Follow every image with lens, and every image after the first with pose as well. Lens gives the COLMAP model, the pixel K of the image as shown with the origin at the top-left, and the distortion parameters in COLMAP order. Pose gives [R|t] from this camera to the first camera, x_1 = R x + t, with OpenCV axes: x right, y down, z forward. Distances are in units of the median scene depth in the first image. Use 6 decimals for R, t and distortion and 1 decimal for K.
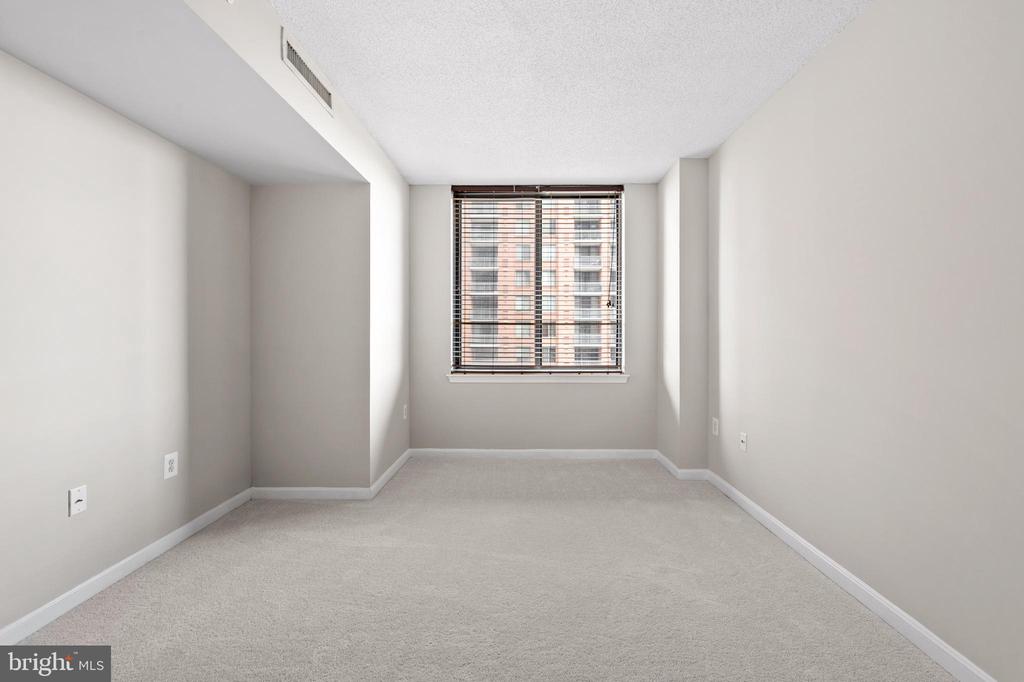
lens RADIAL K [[424.7, 0, 514.8], [0, 424.7, 334.1], [0, 0, 1]] dist [0.002413, -0.000958]
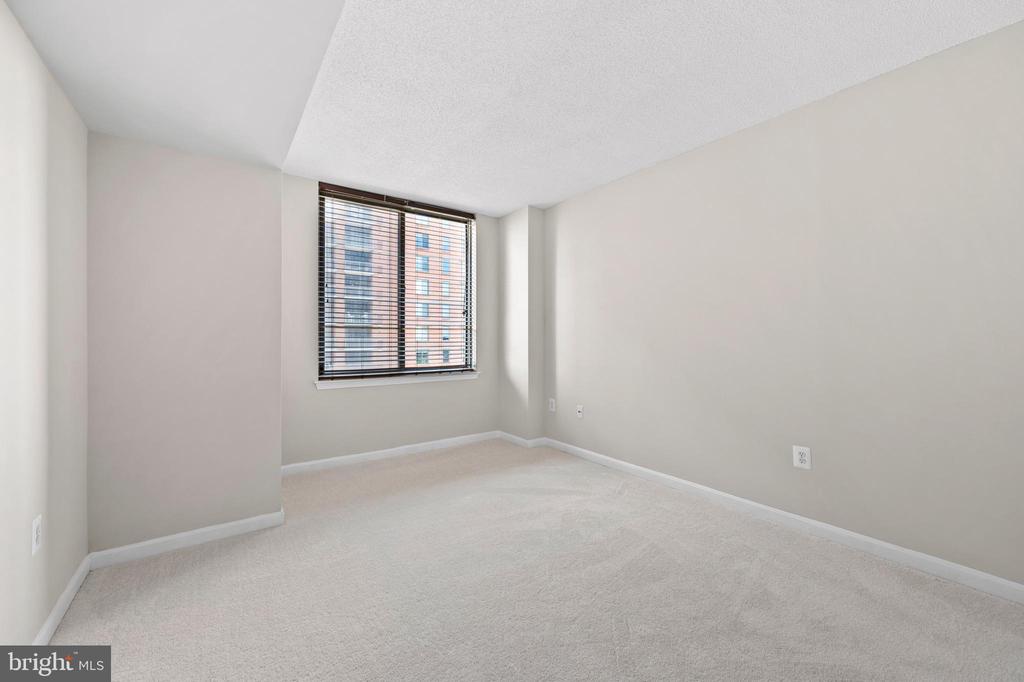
lens RADIAL K [[404.8, 0, 512.7], [0, 404.8, 336.8], [0, 0, 1]] dist [0.002569, -0.000566]
pose [[0.797473, 0.000898, 0.603353, -0.351002], [0.000724, 0.999997, -0.002446, -0.000933], [-0.603354, 0.002387, 0.797470, 0.021554]]
